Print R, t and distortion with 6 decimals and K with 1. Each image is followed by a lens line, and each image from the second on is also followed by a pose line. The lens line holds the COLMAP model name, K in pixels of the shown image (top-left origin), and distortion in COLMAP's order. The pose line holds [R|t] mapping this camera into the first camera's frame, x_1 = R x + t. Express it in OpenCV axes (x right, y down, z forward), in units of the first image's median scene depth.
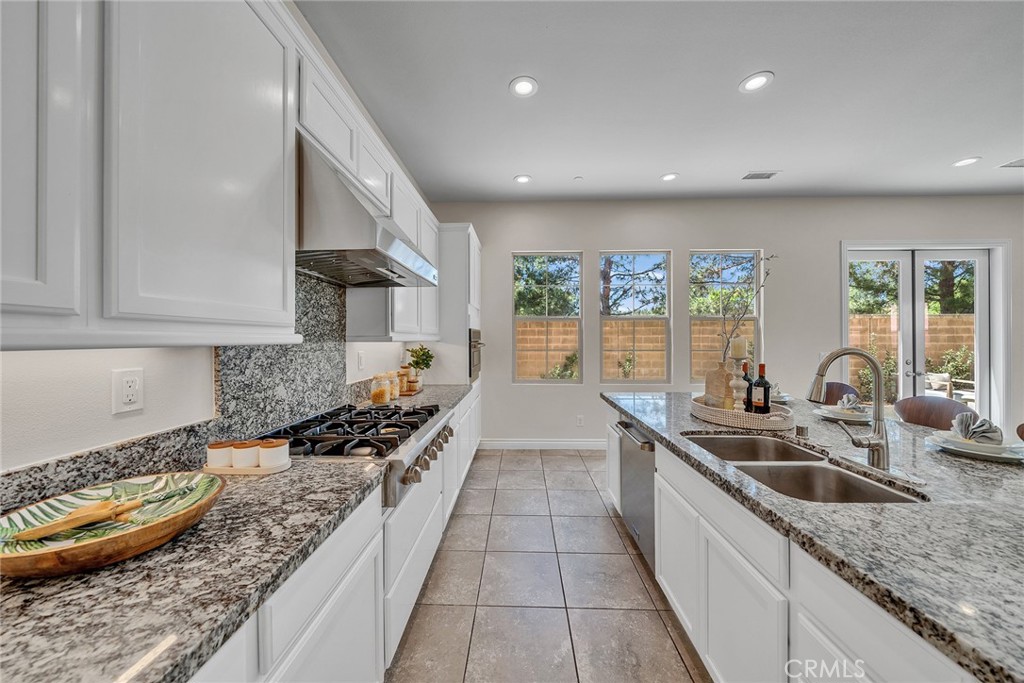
lens RADIAL K [[348.6, 0, 512.0], [0, 348.6, 341.5], [0, 0, 1]] dist [-0.003377, -0.000182]
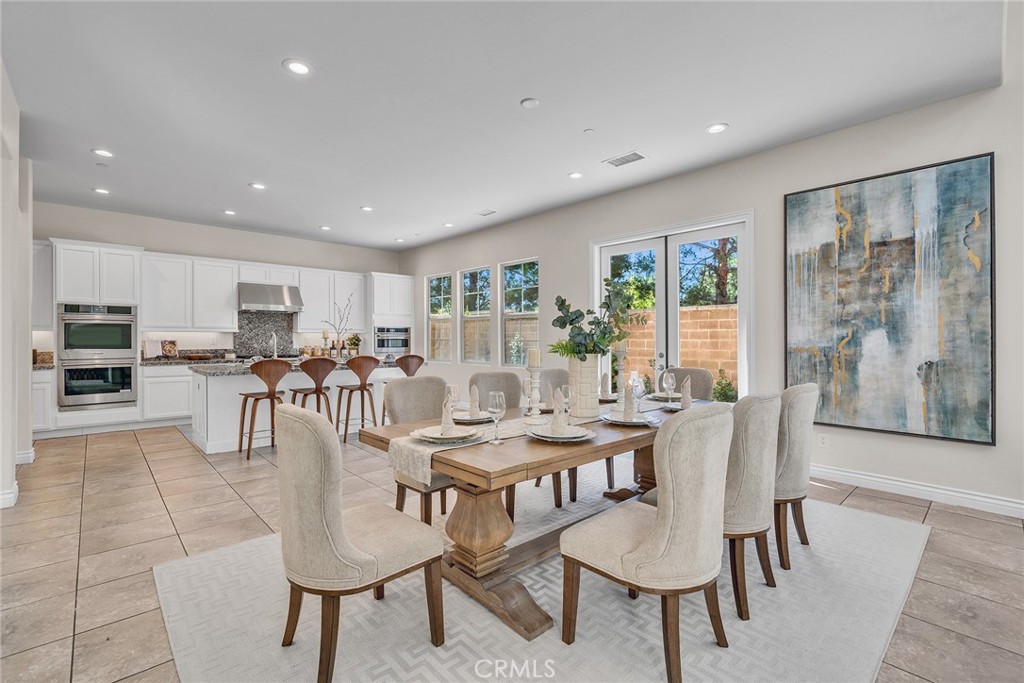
lens RADIAL K [[449.4, 0, 506.1], [0, 449.4, 334.8], [0, 0, 1]] dist [-0.001272, -0.000048]
pose [[0.701726, -0.001142, -0.712446, 2.437608], [-0.008101, 0.999921, -0.009582, 0.028423], [0.712401, 0.012495, 0.701662, -0.232675]]
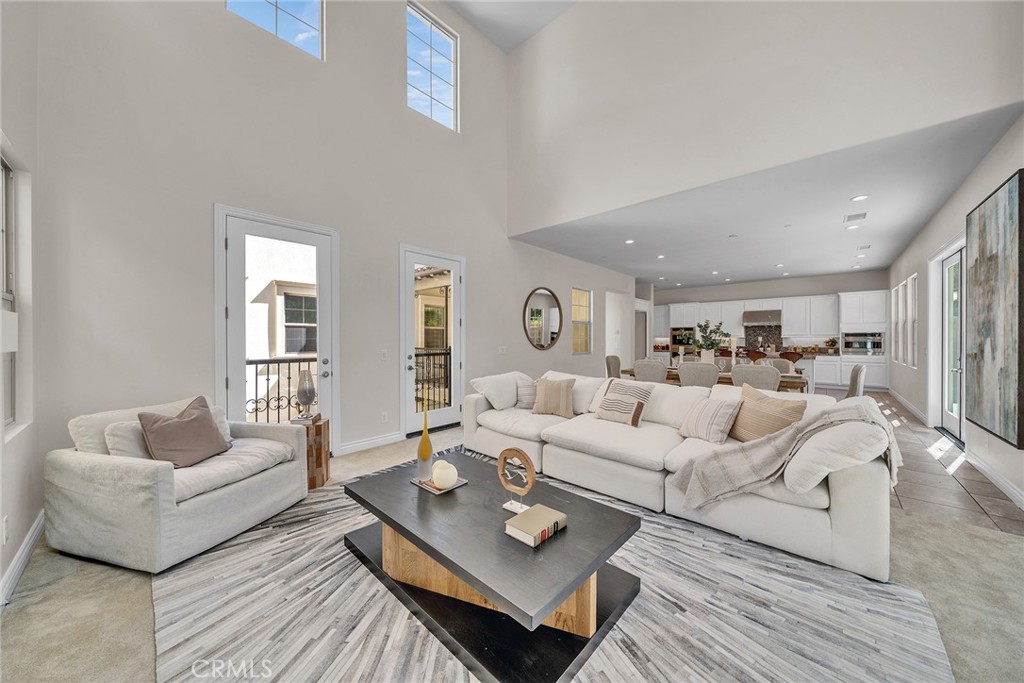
lens RADIAL K [[347.5, 0, 510.6], [0, 347.5, 340.3], [0, 0, 1]] dist [-0.005881, -0.000022]
pose [[-0.652359, 0.008170, -0.757866, 3.960397], [-0.001302, 0.999928, 0.011900, -0.007977], [0.757909, 0.008749, -0.652302, 0.929619]]
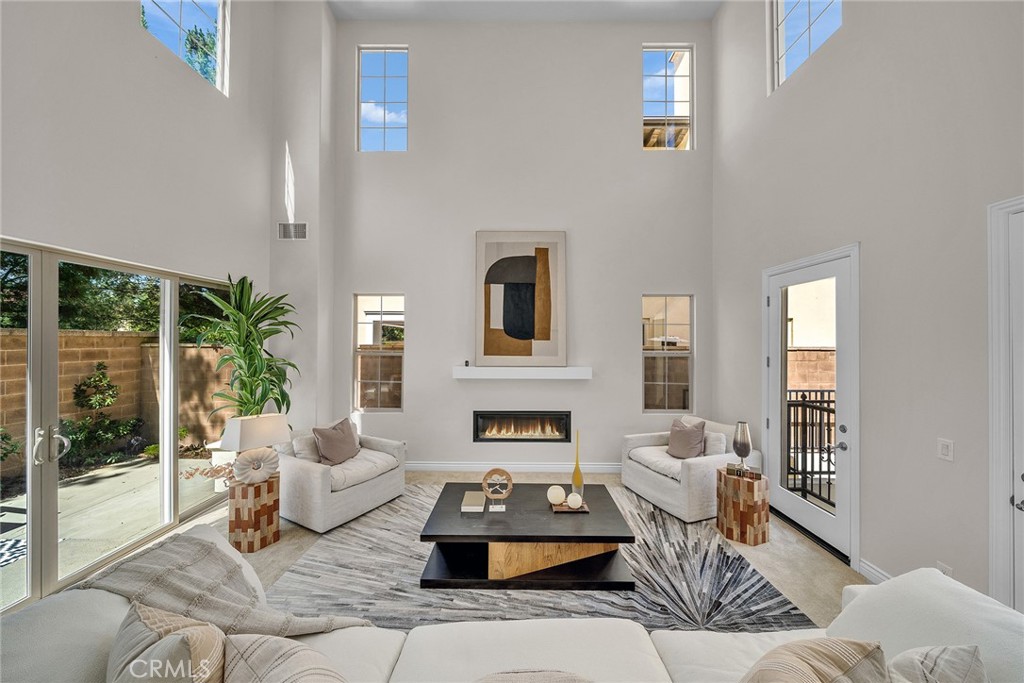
lens RADIAL K [[347.5, 0, 510.6], [0, 347.5, 340.3], [0, 0, 1]] dist [-0.005881, -0.000022]
pose [[-0.020027, 0.004485, 0.999789, 2.531988], [0.002288, 0.999988, -0.004440, -0.152726], [-0.999797, 0.002199, -0.020037, 0.511653]]
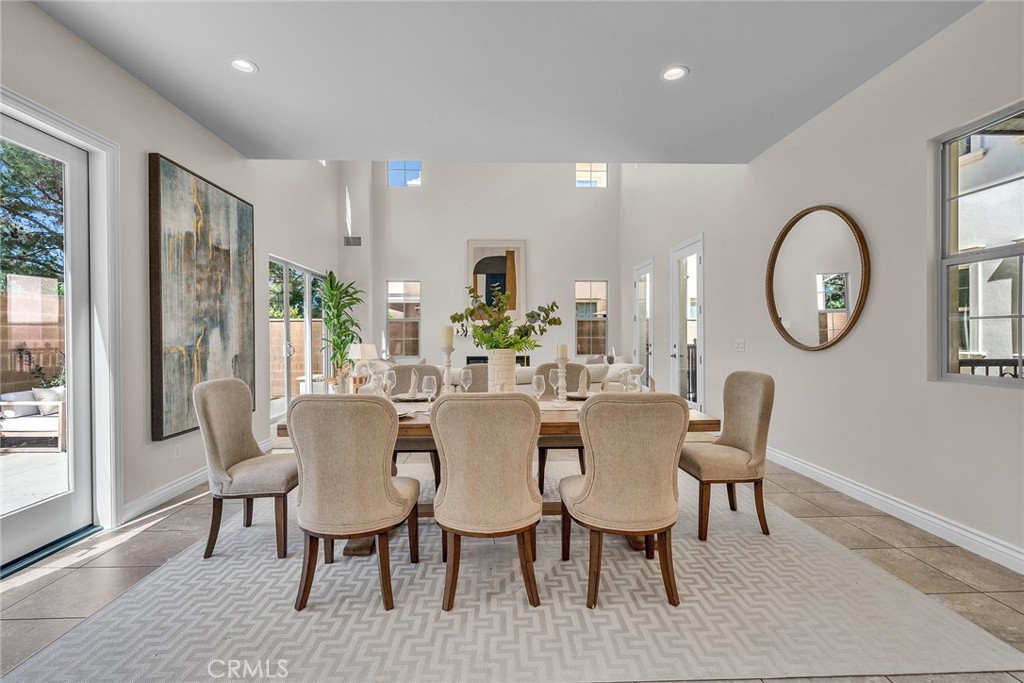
lens RADIAL K [[454.5, 0, 511.0], [0, 454.5, 337.2], [0, 0, 1]] dist [-0.000086, 0.000210]
pose [[-0.074556, 0.001137, 0.997216, 0.901535], [0.011920, 0.999929, -0.000249, 0.031993], [-0.997146, 0.011868, -0.074564, 0.577527]]
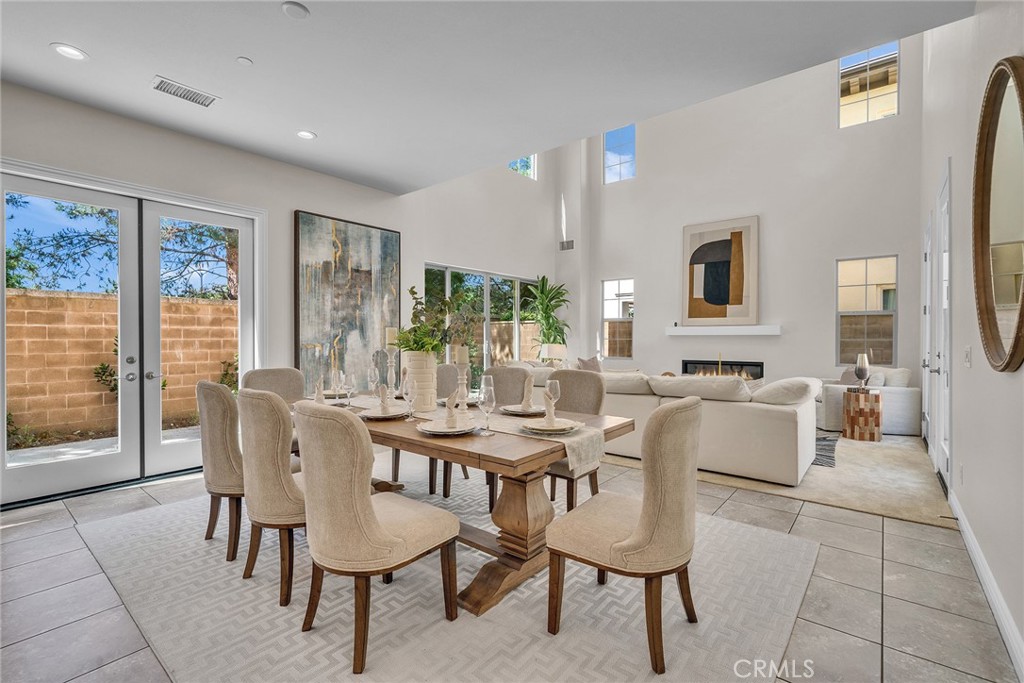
lens RADIAL K [[454.5, 0, 511.0], [0, 454.5, 337.2], [0, 0, 1]] dist [-0.000086, 0.000210]
pose [[0.605882, 0.001750, 0.795553, 1.247831], [0.004384, 0.999975, -0.005539, 0.034064], [-0.795543, 0.006844, 0.605859, -0.210470]]
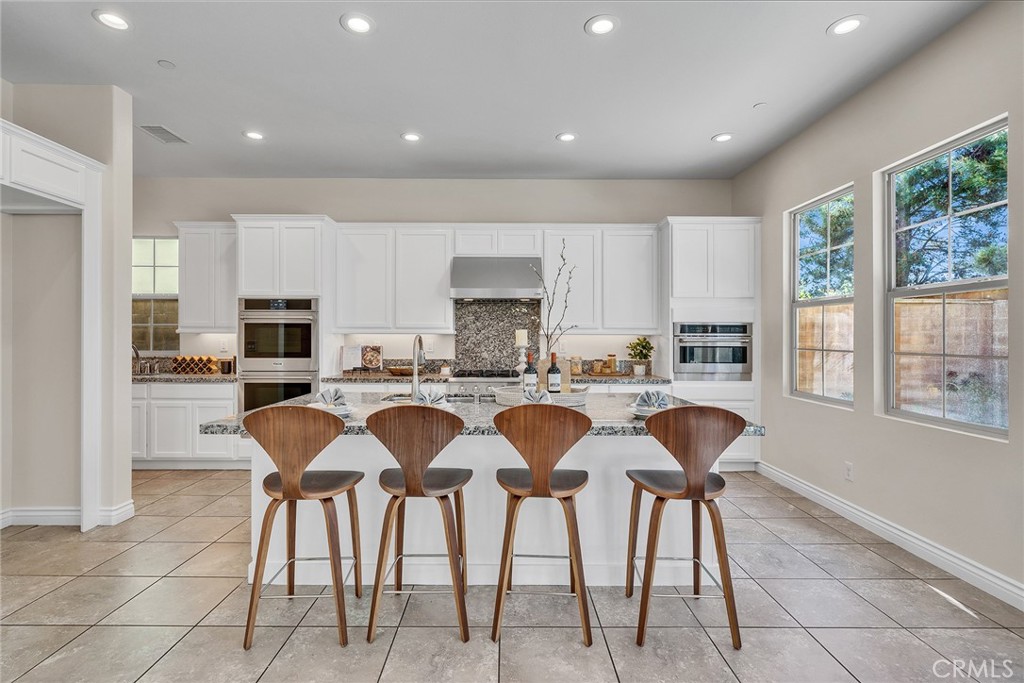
lens RADIAL K [[488.6, 0, 504.8], [0, 488.6, 337.9], [0, 0, 1]] dist [0.003156, 0.000354]
pose [[0.034512, 0.003797, -0.999397, 1.428231], [-0.011316, 0.999930, 0.003408, 0.008631], [0.999340, 0.011192, 0.034552, 0.547200]]
